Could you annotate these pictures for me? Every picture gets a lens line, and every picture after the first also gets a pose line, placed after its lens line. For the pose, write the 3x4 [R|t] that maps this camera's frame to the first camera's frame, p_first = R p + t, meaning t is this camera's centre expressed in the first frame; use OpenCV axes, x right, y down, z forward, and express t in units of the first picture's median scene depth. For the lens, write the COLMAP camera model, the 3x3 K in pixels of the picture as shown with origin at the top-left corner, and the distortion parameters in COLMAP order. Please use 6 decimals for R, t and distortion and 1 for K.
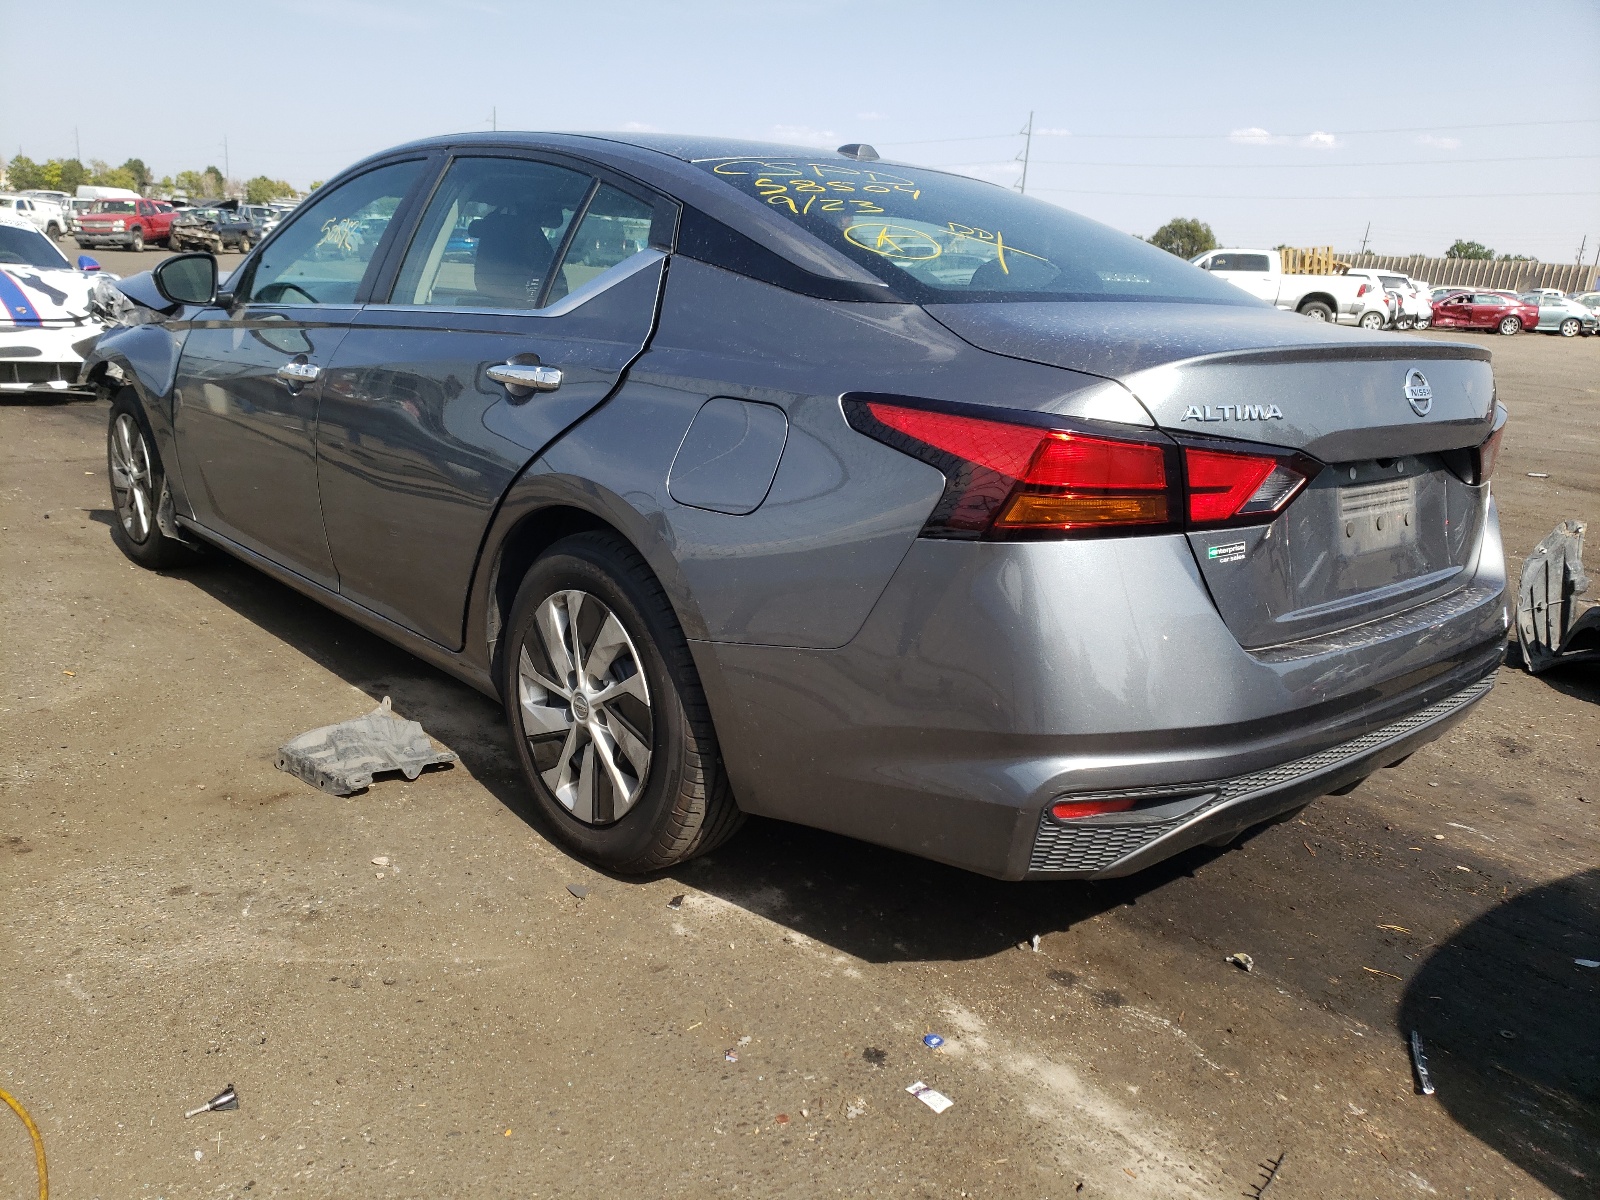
lens RADIAL K [[1281.8, 0, 800.0], [0, 1281.8, 600.0], [0, 0, 1]] dist [0.002815, 0.003583]
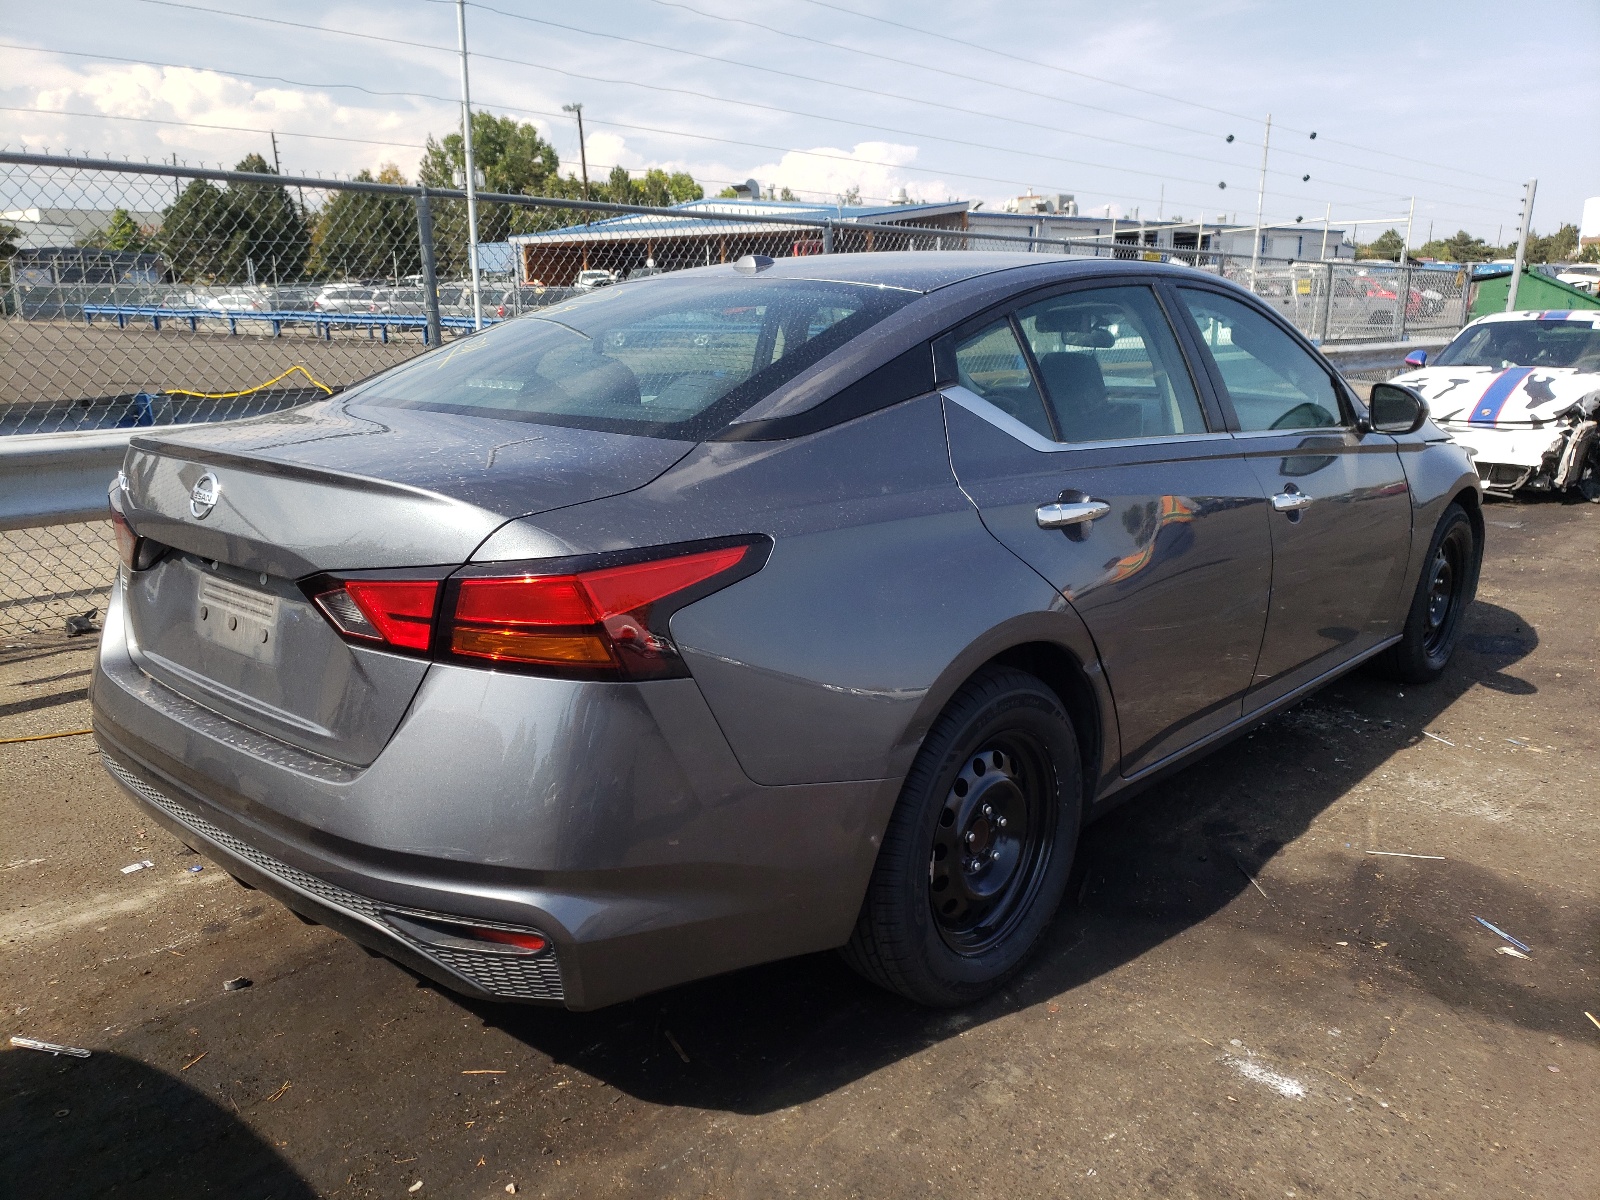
lens RADIAL K [[1281.8, 0, 800.0], [0, 1281.8, 600.0], [0, 0, 1]] dist [0.002815, 0.003583]
pose [[0.104322, 0.173257, -0.979336, 1.536249], [-0.247737, 0.958197, 0.143127, -0.344411], [0.963194, 0.227686, 0.142884, 1.321928]]
